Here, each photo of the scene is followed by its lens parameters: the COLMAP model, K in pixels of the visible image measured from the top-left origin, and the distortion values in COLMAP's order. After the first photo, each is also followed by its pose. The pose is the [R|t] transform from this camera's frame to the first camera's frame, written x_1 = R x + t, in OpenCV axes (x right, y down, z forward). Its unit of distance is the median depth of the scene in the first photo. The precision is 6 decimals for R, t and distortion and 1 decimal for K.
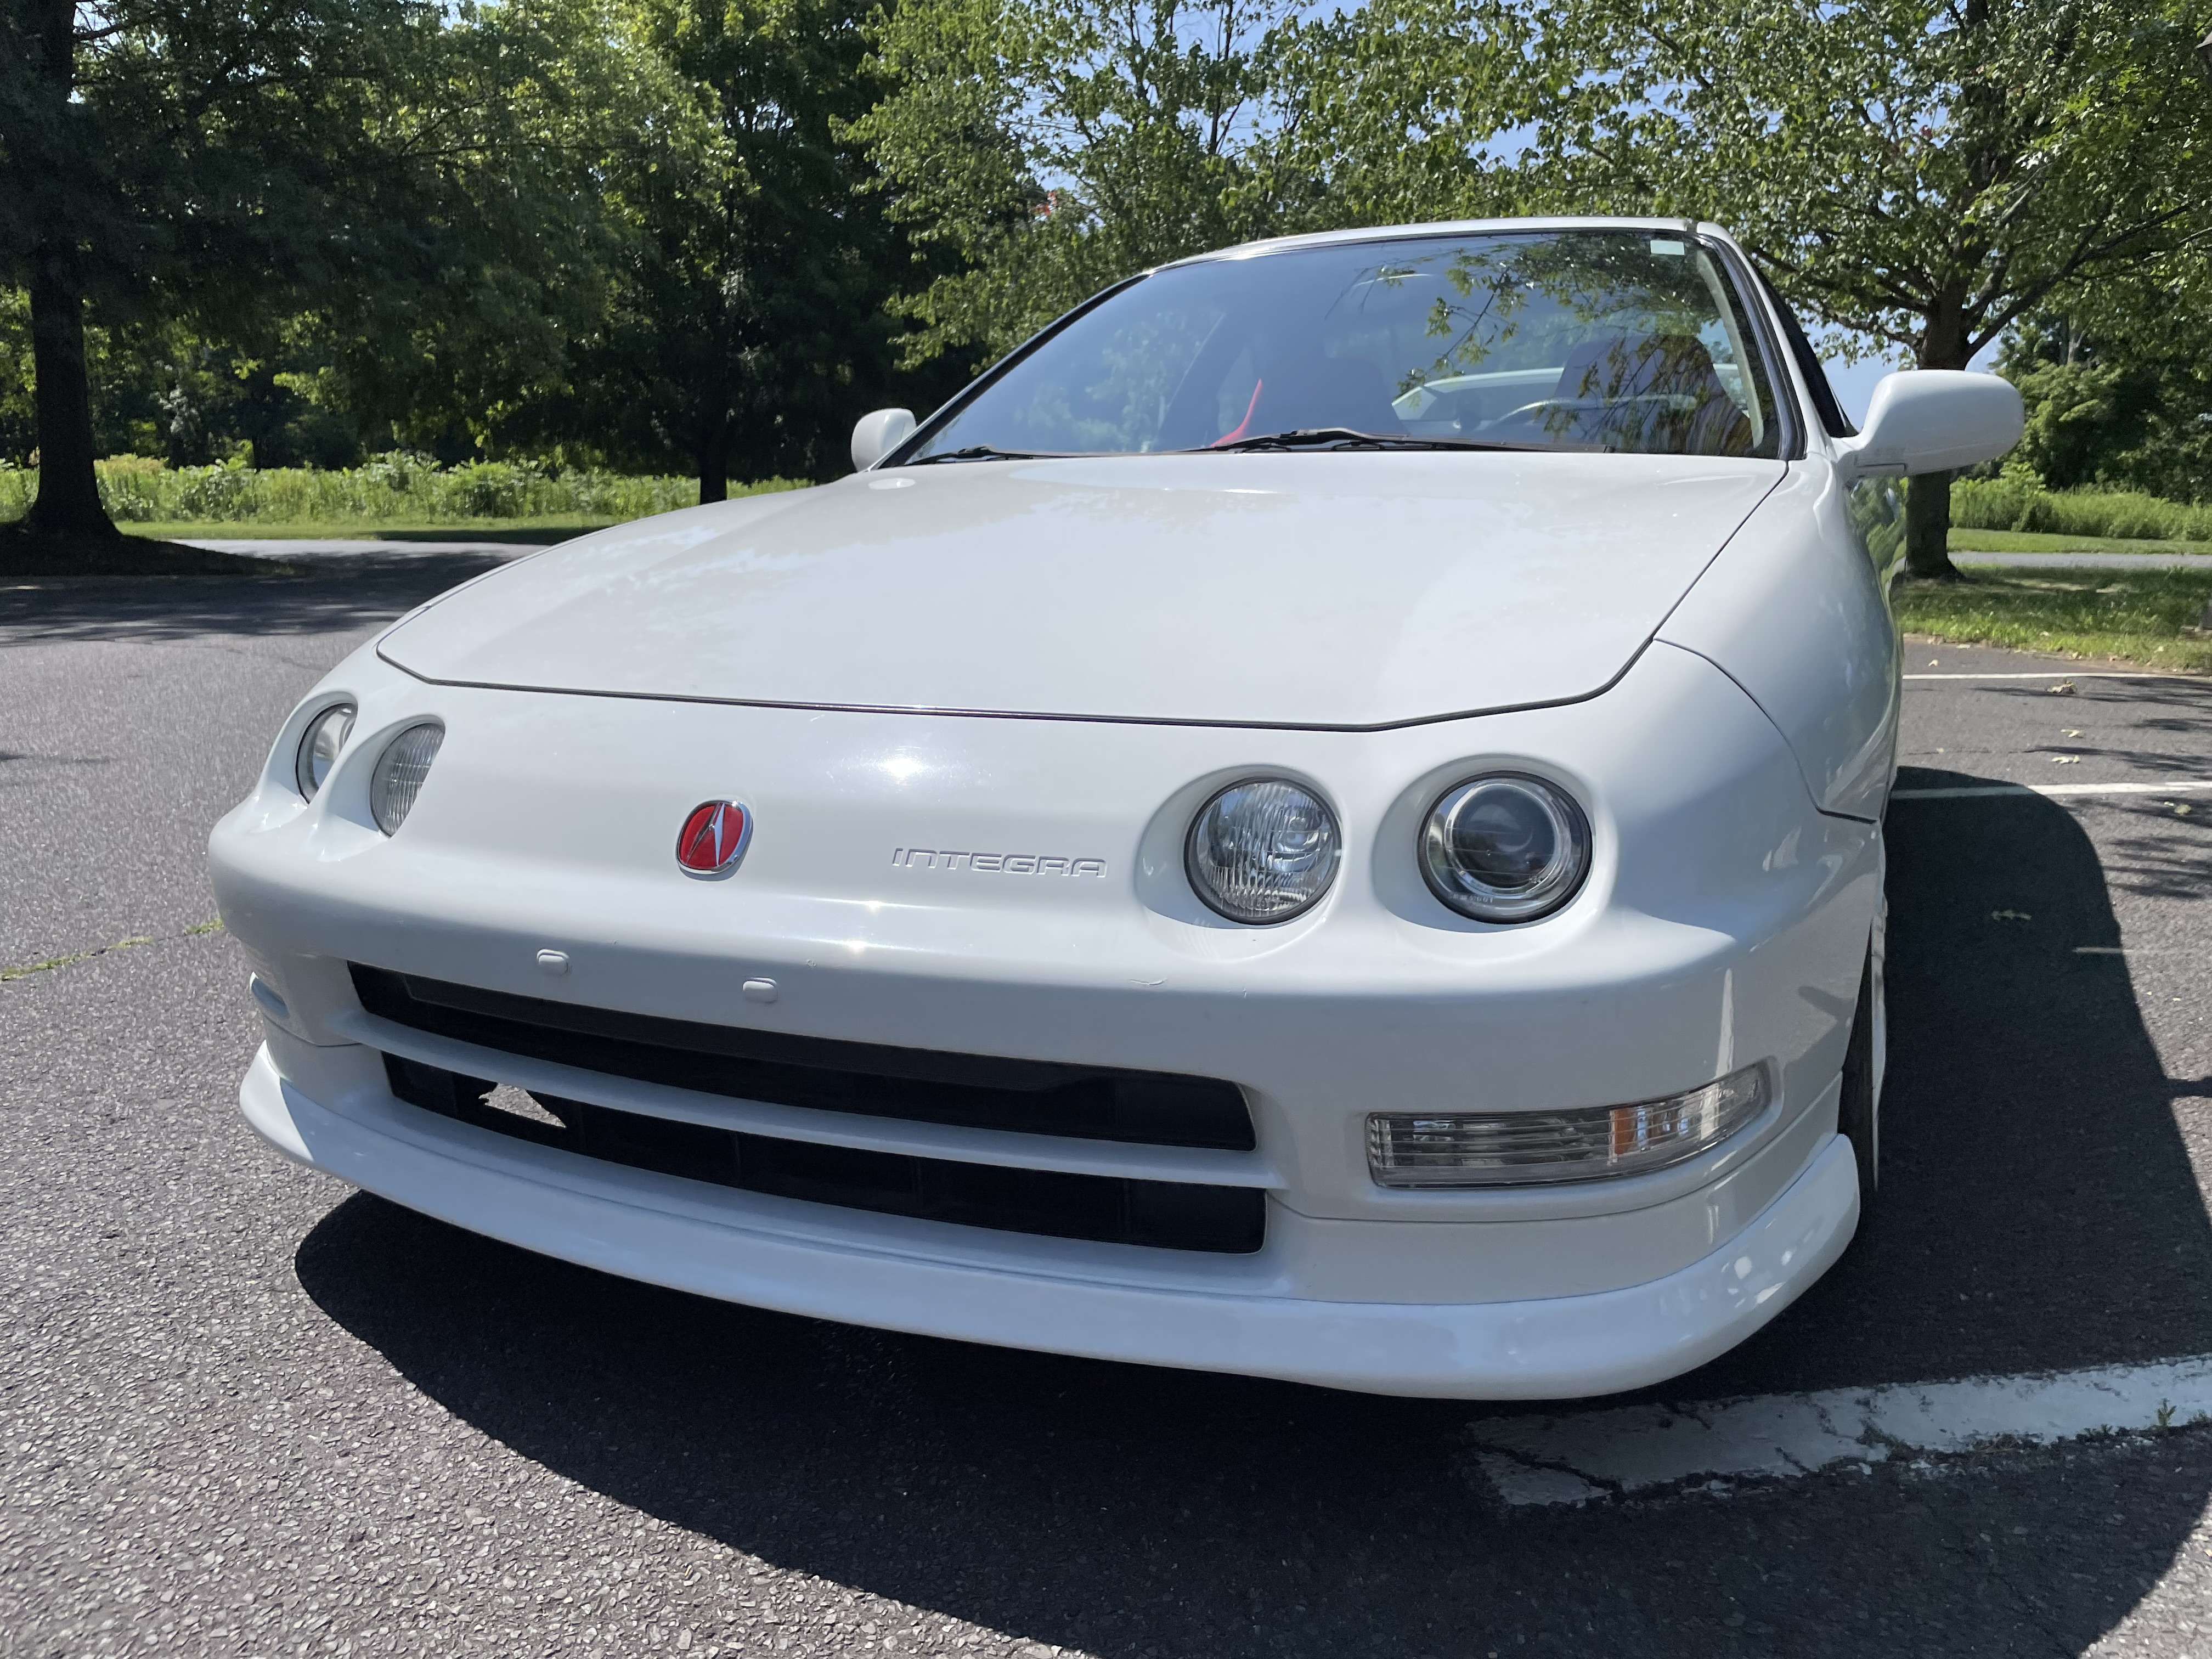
lens RADIAL K [[1713.0, 0, 1074.6], [0, 1713.0, 826.5], [0, 0, 1]] dist [0.080446, -0.155413]
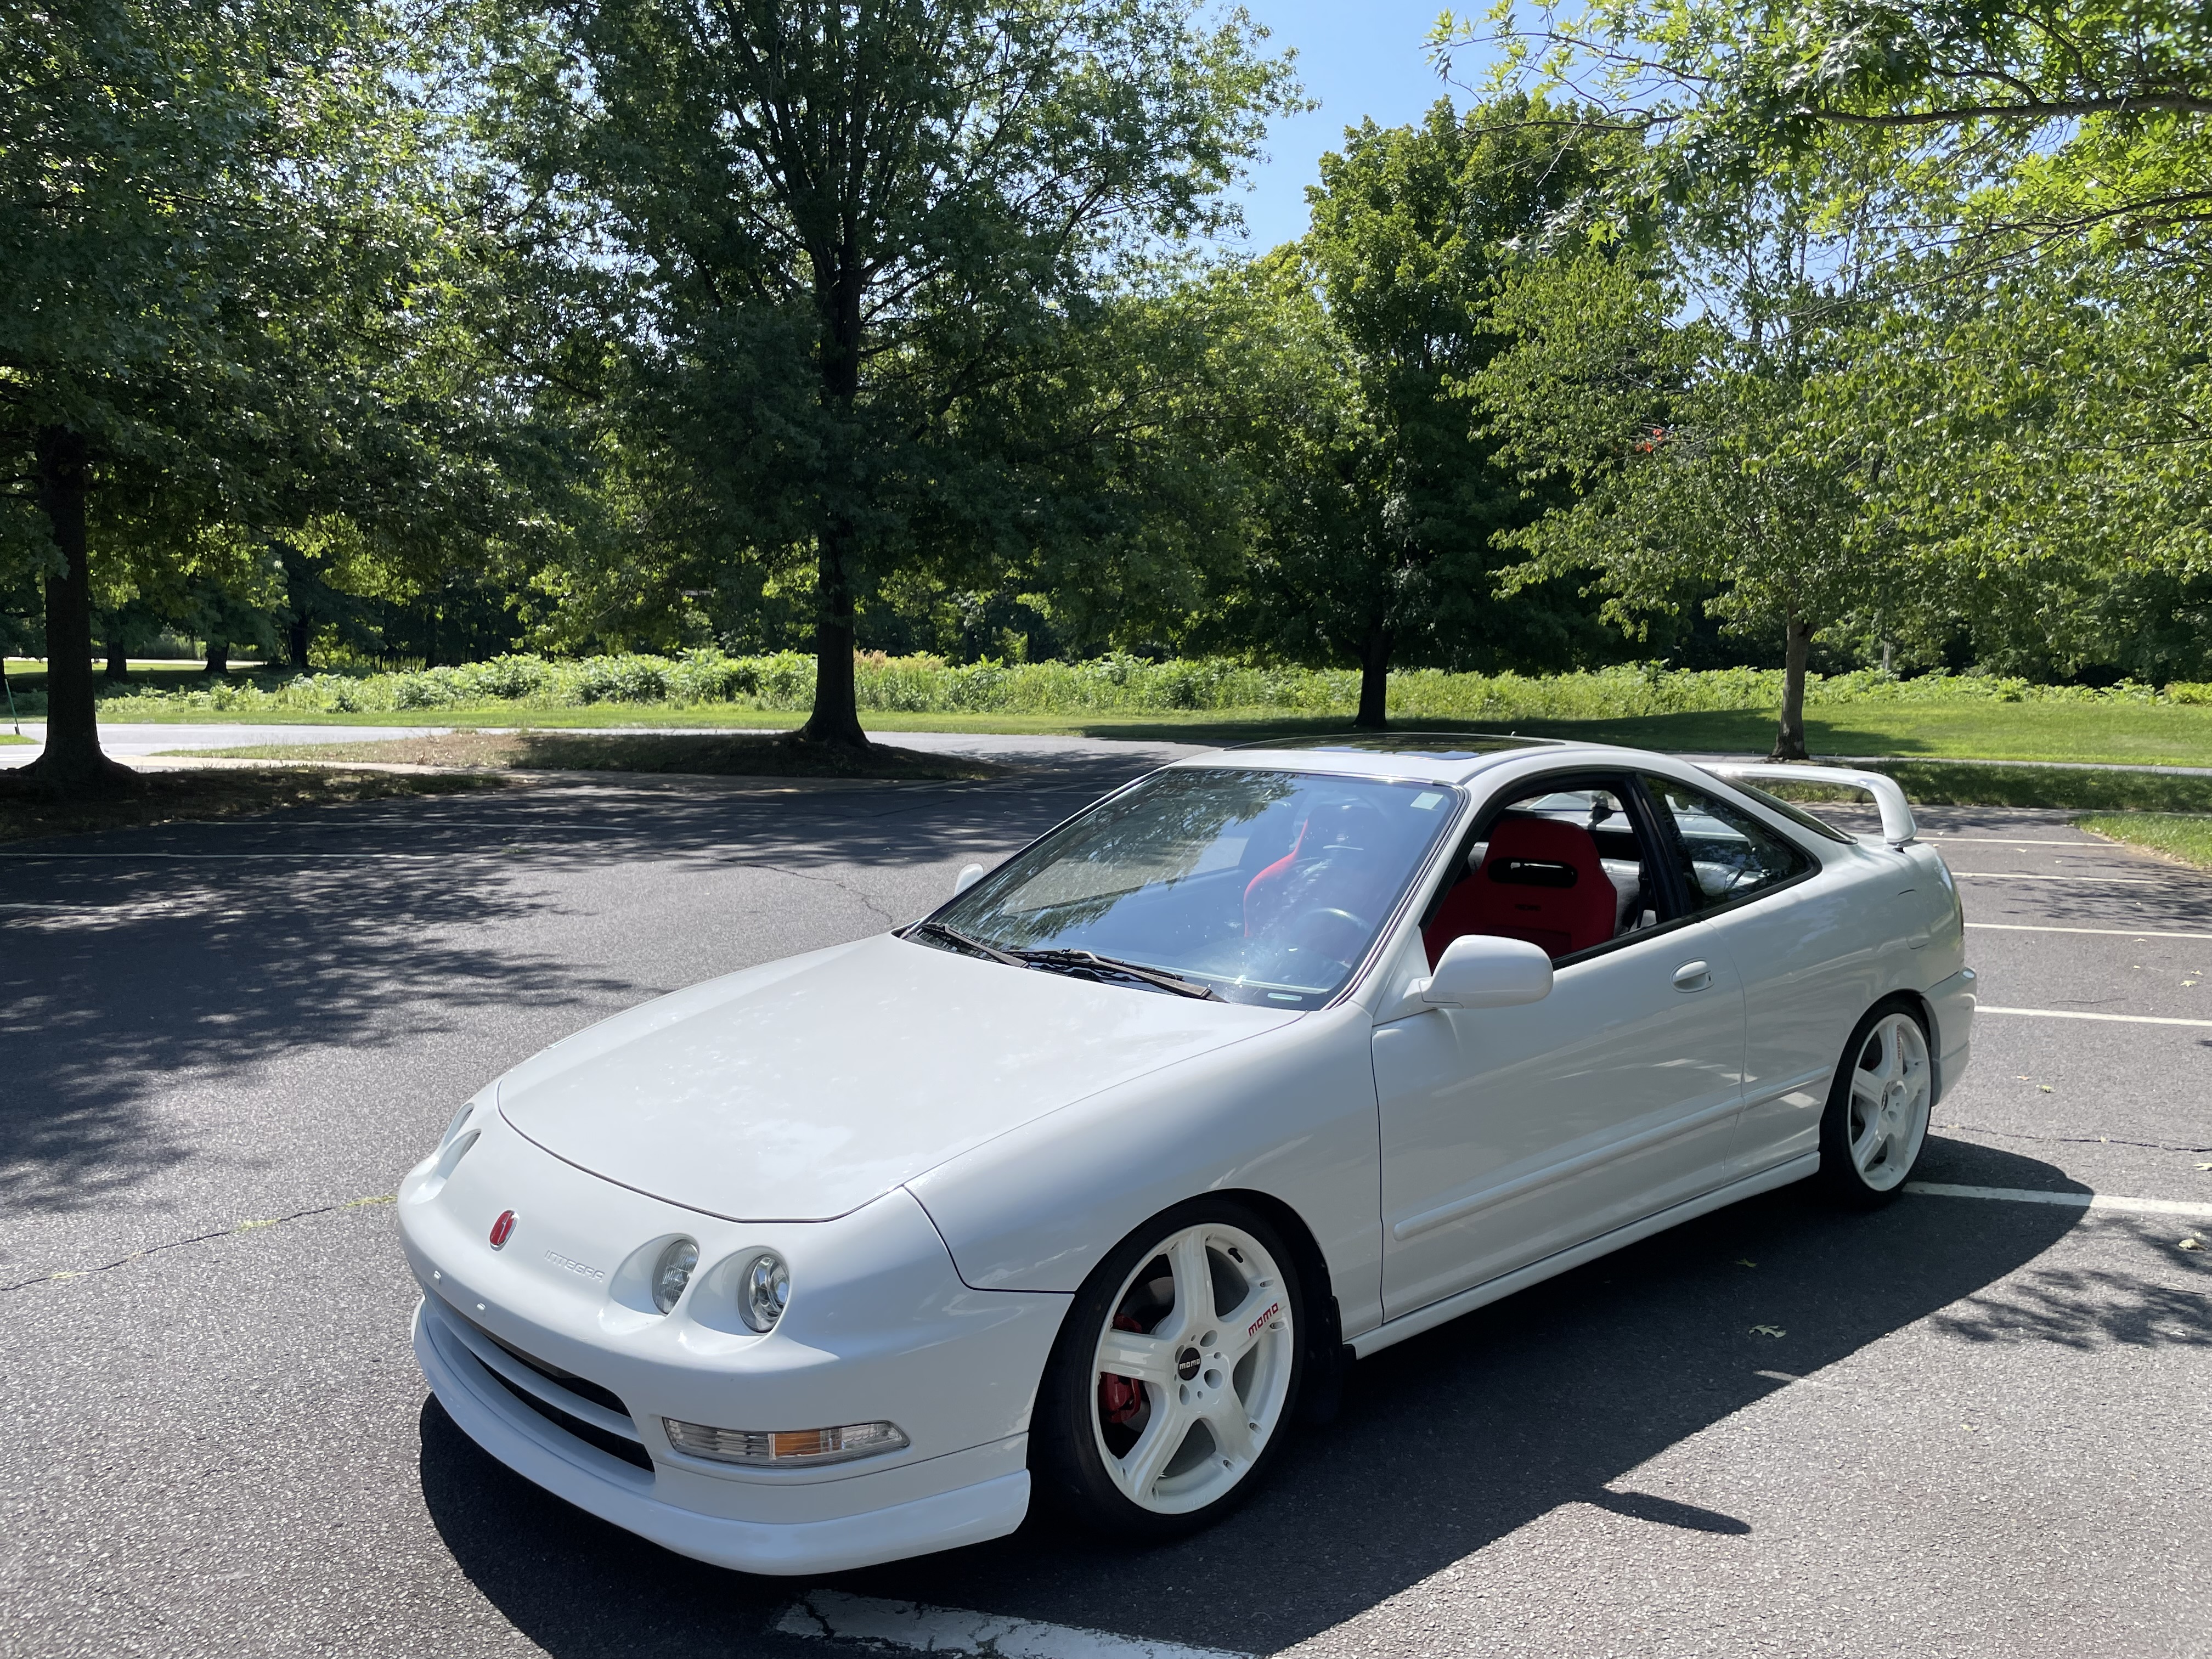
lens RADIAL K [[1713.0, 0, 1074.6], [0, 1713.0, 826.5], [0, 0, 1]] dist [0.080446, -0.155413]
pose [[0.906625, 0.034096, -0.420558, 0.111295], [-0.069515, 0.995180, -0.069176, -0.033067], [0.416172, 0.091952, 0.904625, -0.059198]]
